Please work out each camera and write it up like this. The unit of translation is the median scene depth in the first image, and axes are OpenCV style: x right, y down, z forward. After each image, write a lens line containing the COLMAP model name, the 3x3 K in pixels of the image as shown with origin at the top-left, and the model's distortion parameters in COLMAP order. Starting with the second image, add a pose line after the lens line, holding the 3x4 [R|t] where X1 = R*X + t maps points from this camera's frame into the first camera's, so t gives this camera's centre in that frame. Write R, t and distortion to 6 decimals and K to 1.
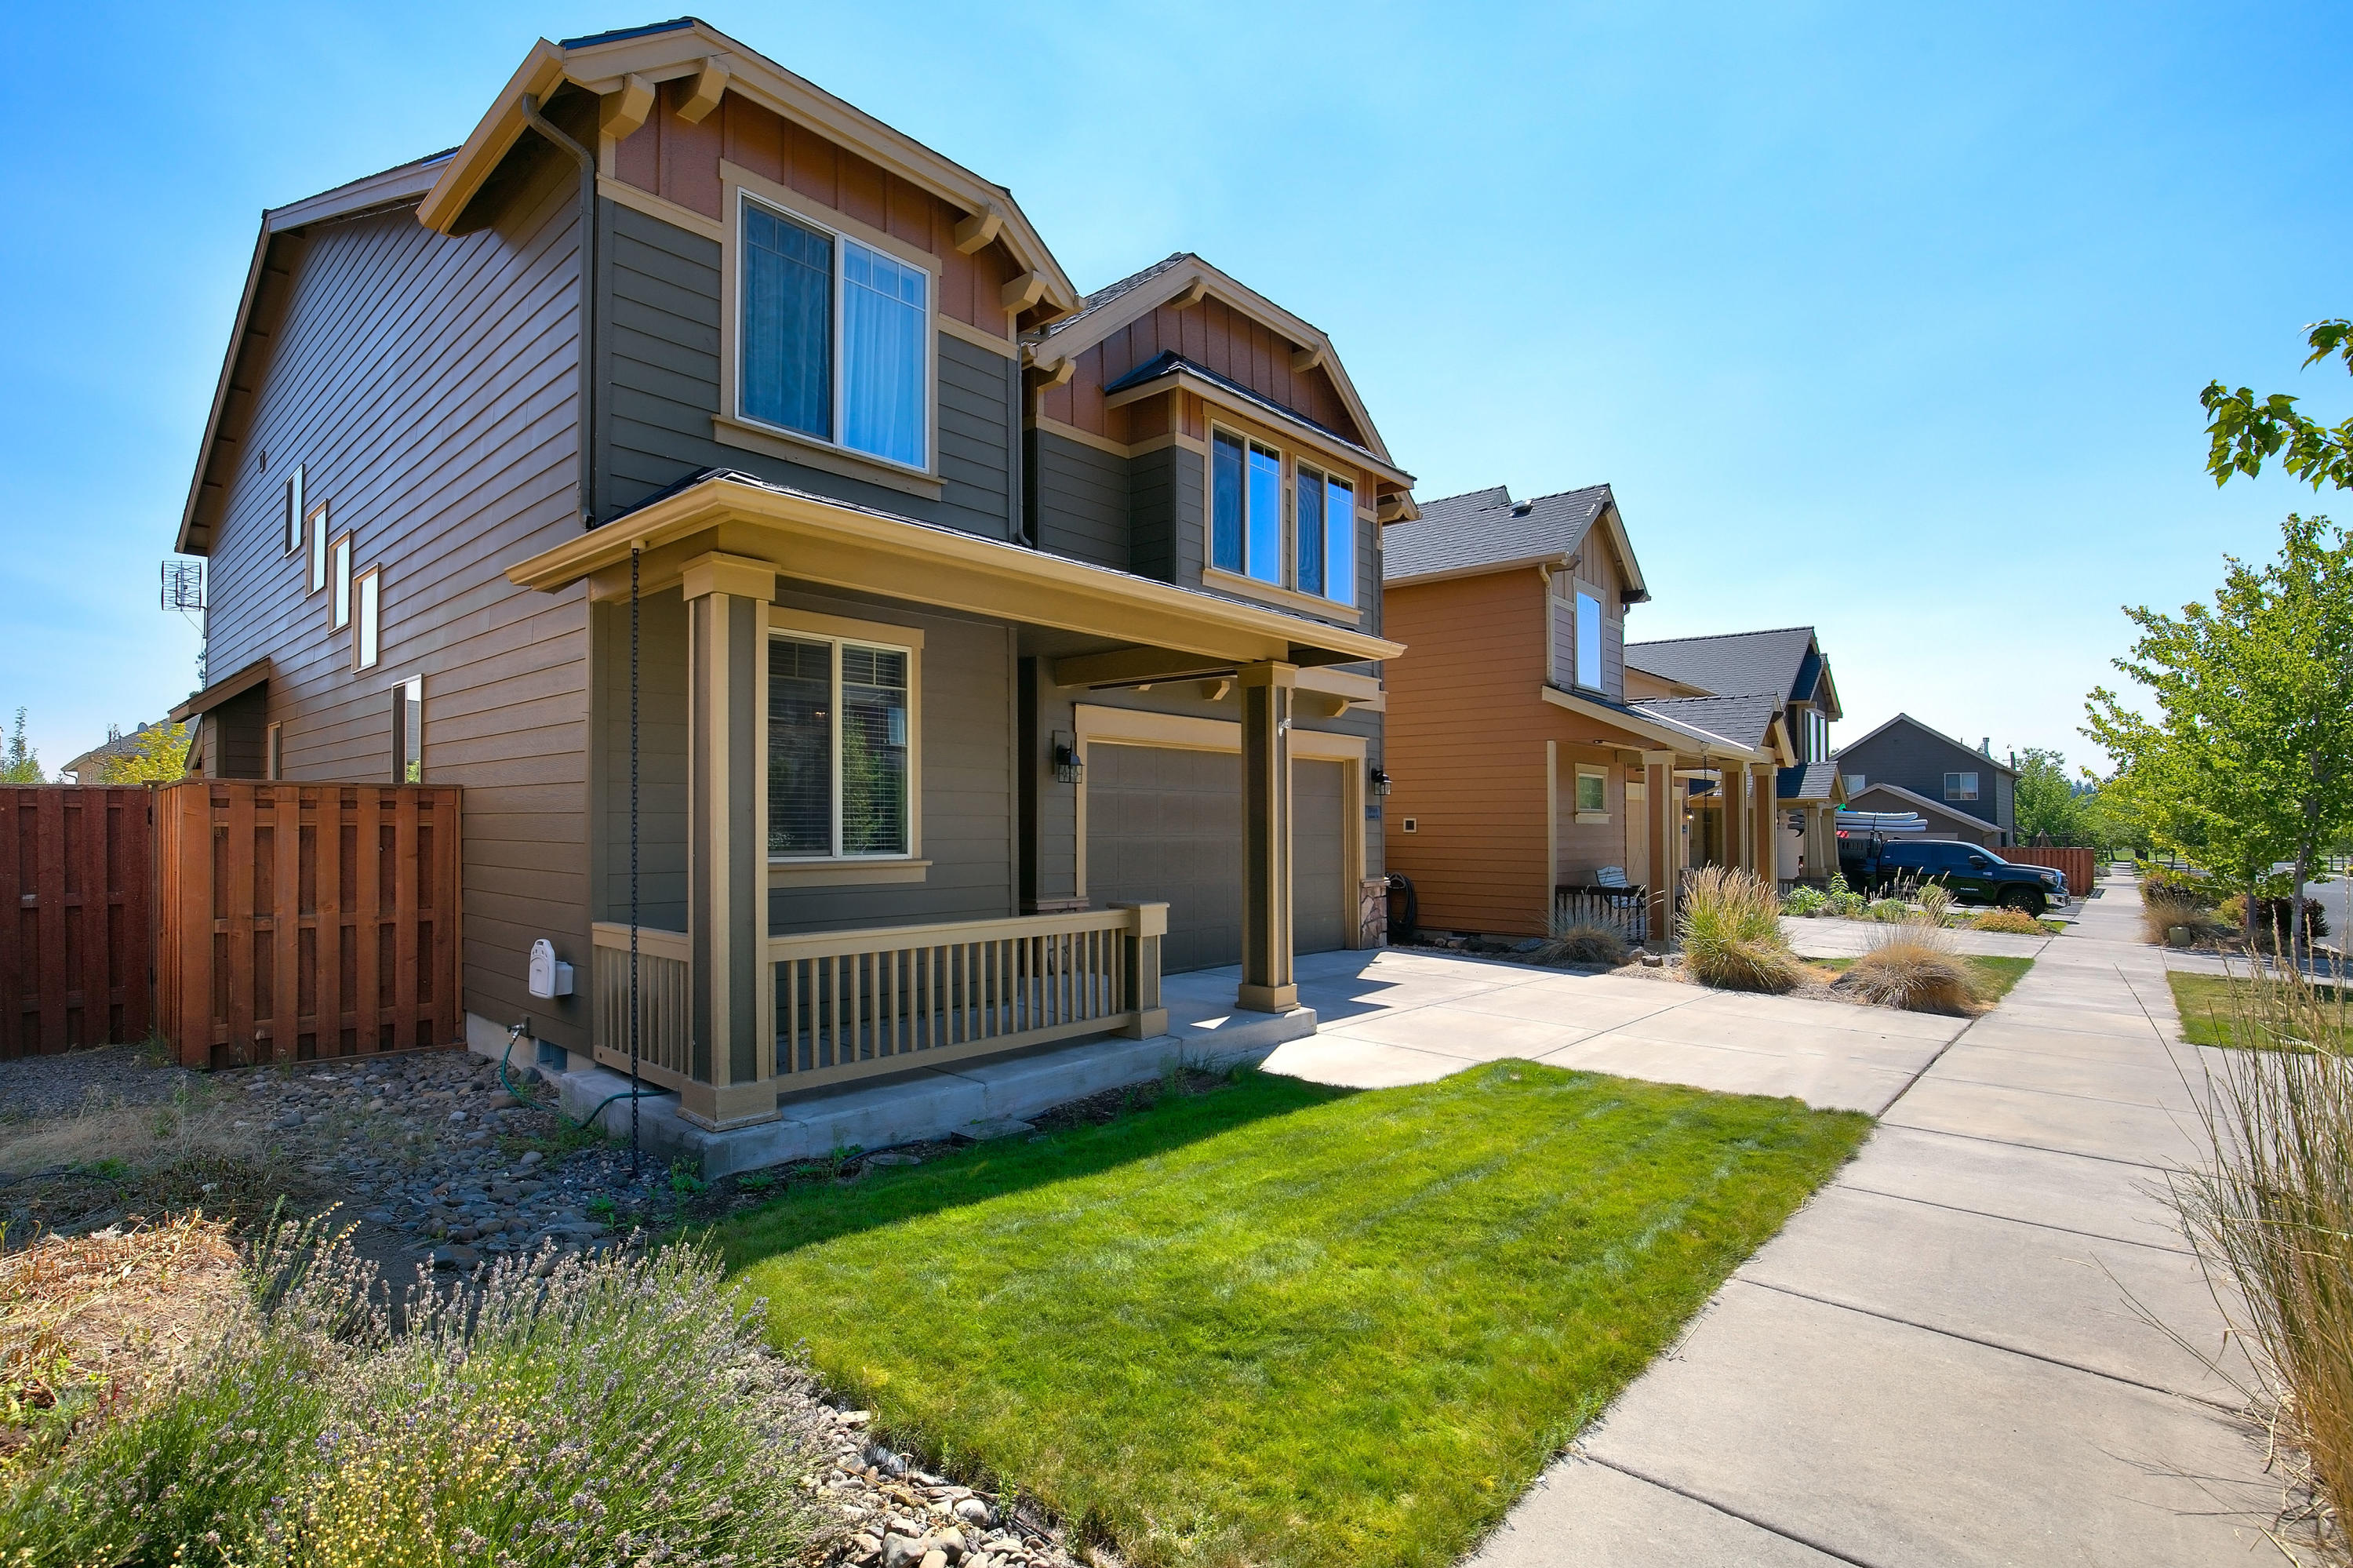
lens RADIAL K [[1073.0, 0, 1180.5], [0, 1073.0, 790.9], [0, 0, 1]] dist [-0.028633, 0.001005]
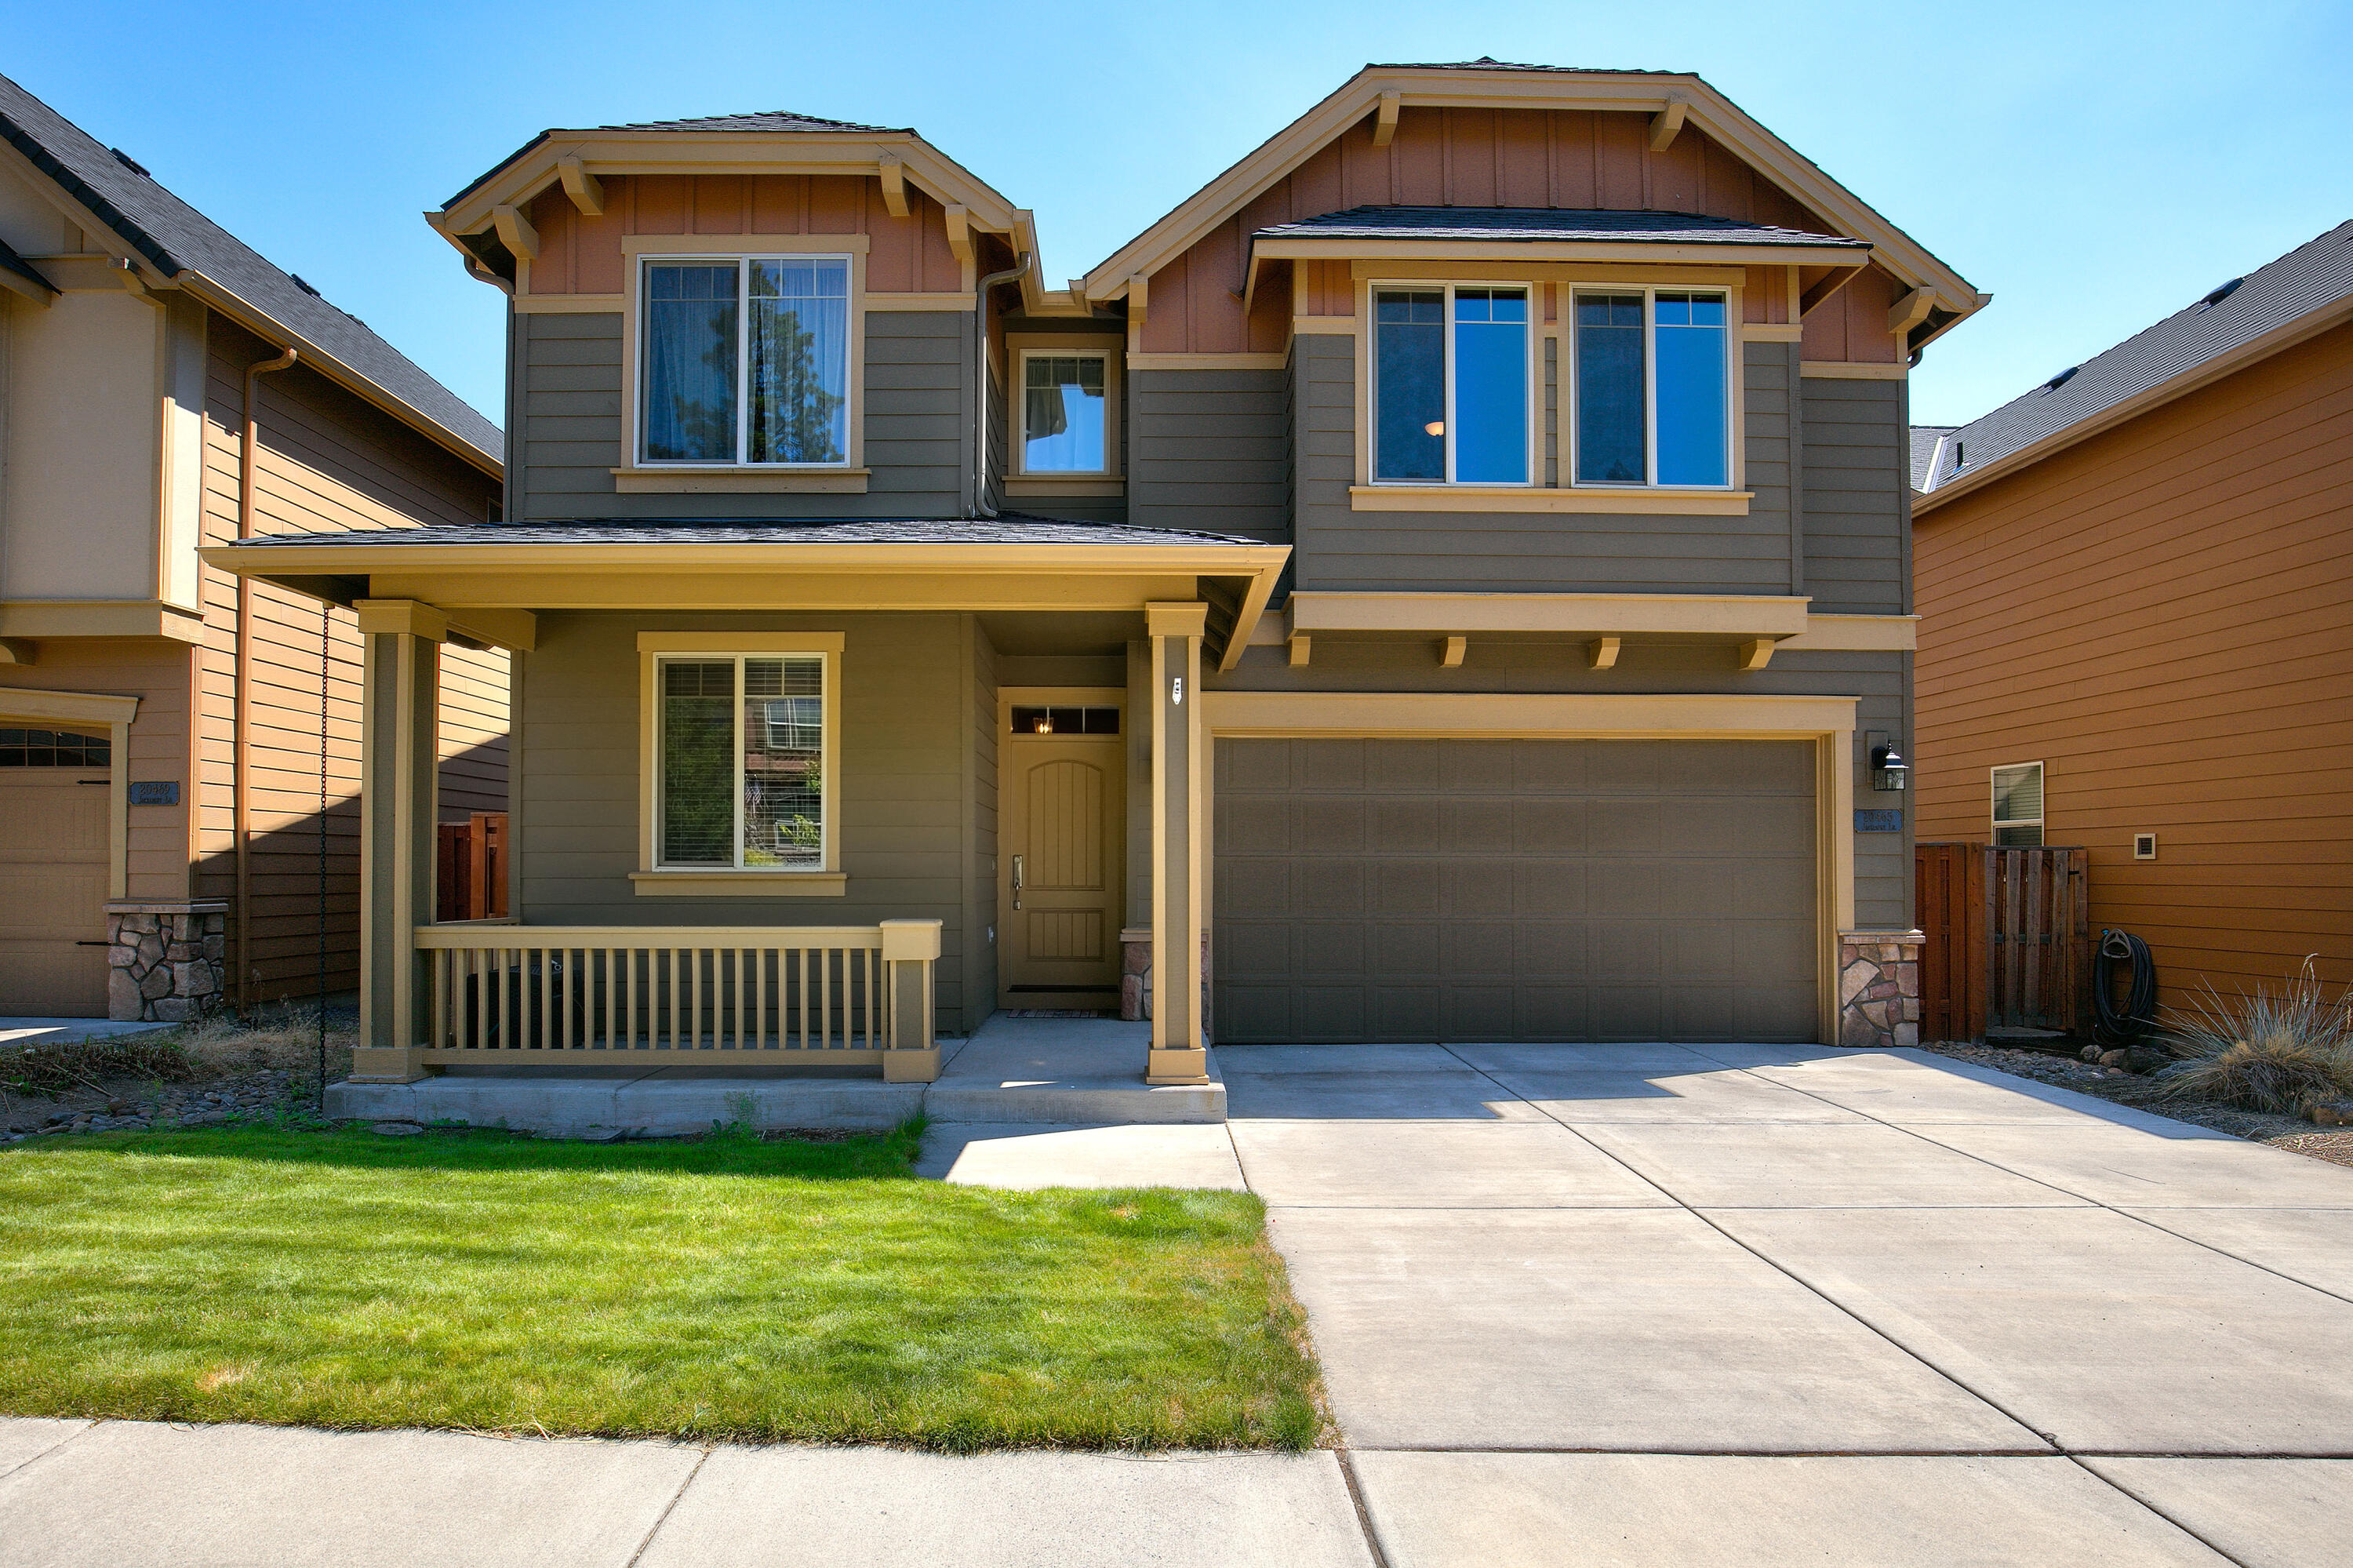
lens RADIAL K [[1171.9, 0, 1172.9], [0, 1171.9, 858.5], [0, 0, 1]] dist [-0.025736, -0.000443]
pose [[0.682549, -0.017035, -0.730641, 0.661292], [0.025229, 0.999682, 0.000262, 0.053748], [0.730404, -0.018612, 0.682762, 0.461089]]
